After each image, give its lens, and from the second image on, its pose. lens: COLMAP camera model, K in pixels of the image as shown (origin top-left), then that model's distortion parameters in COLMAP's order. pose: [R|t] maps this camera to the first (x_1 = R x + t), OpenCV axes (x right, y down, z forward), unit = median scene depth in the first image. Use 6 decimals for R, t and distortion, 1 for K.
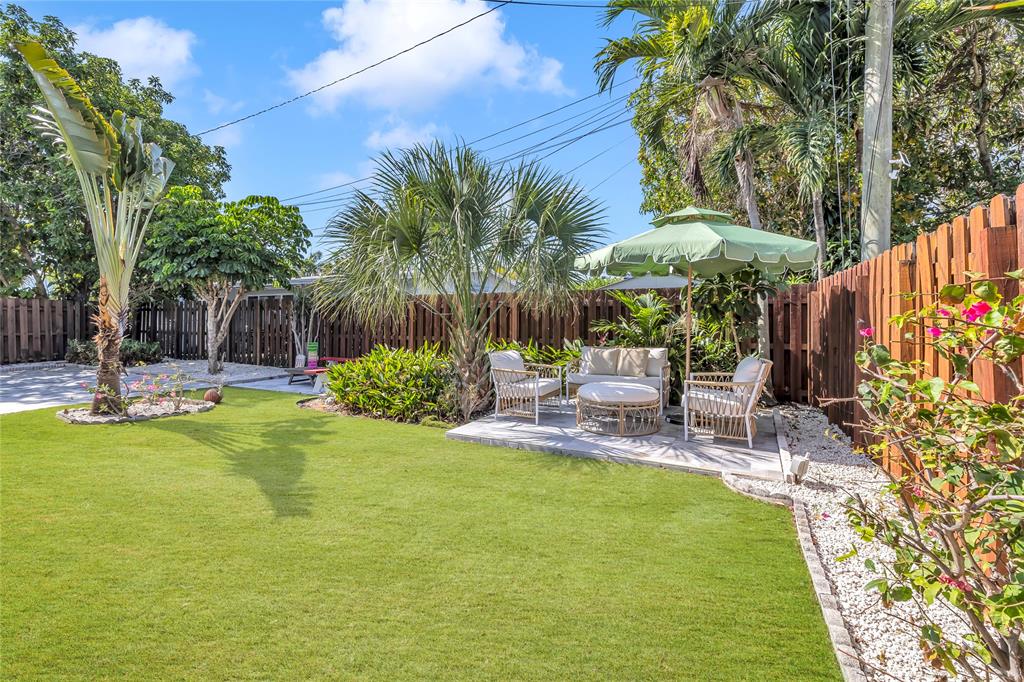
lens RADIAL K [[443.8, 0, 512.8], [0, 443.8, 340.7], [0, 0, 1]] dist [-0.000281, -0.000077]
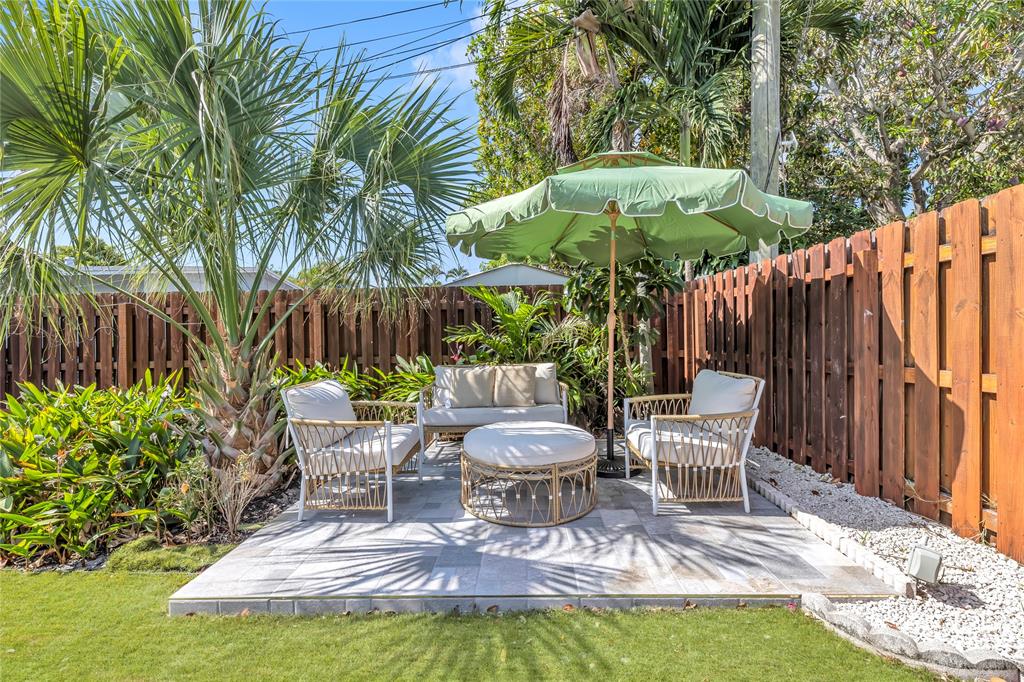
lens RADIAL K [[442.2, 0, 512.0], [0, 442.2, 341.0], [0, 0, 1]] dist [0.002137, 0.000196]
pose [[0.898214, -0.025903, 0.438794, -0.033360], [0.041172, 0.998831, -0.025318, -0.003771], [-0.437625, 0.040807, 0.898231, 0.378035]]
